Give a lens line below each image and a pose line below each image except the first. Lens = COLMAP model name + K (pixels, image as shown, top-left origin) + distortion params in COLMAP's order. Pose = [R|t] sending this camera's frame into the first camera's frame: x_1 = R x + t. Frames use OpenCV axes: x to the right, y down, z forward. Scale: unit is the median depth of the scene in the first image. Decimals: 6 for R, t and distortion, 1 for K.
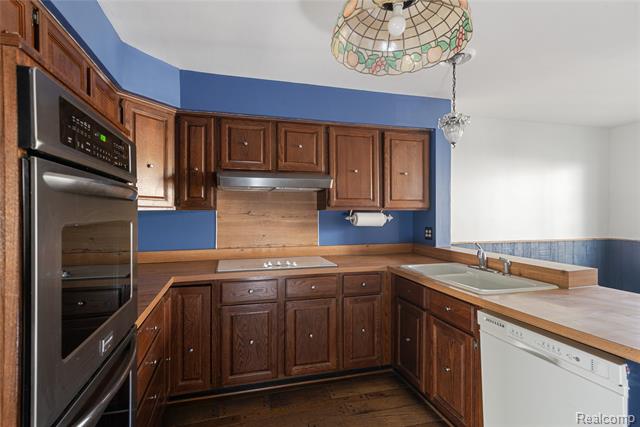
lens RADIAL K [[308.7, 0, 311.9], [0, 308.7, 214.8], [0, 0, 1]] dist [0.018871, -0.001065]
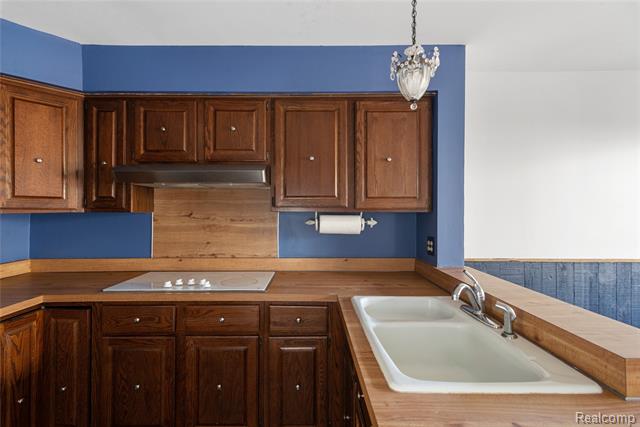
lens RADIAL K [[308.7, 0, 310.7], [0, 308.7, 212.0], [0, 0, 1]] dist [0.018871, -0.001065]
pose [[0.964406, 0.001415, -0.264423, 0.350327], [-0.002747, 0.999985, -0.004669, -0.012918], [0.264413, 0.005230, 0.964395, 0.315058]]
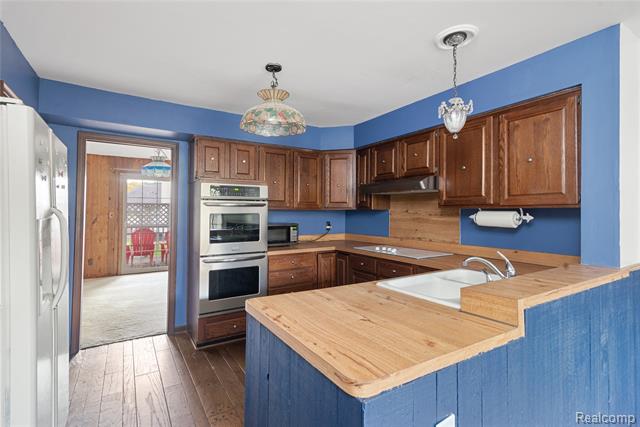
lens RADIAL K [[308.7, 0, 313.7], [0, 308.7, 208.5], [0, 0, 1]] dist [0.018871, -0.001065]
pose [[0.275341, -0.008328, -0.961311, 0.989789], [-0.005574, 0.999932, -0.010259, -0.002830], [0.961331, 0.008183, 0.275275, 0.304129]]
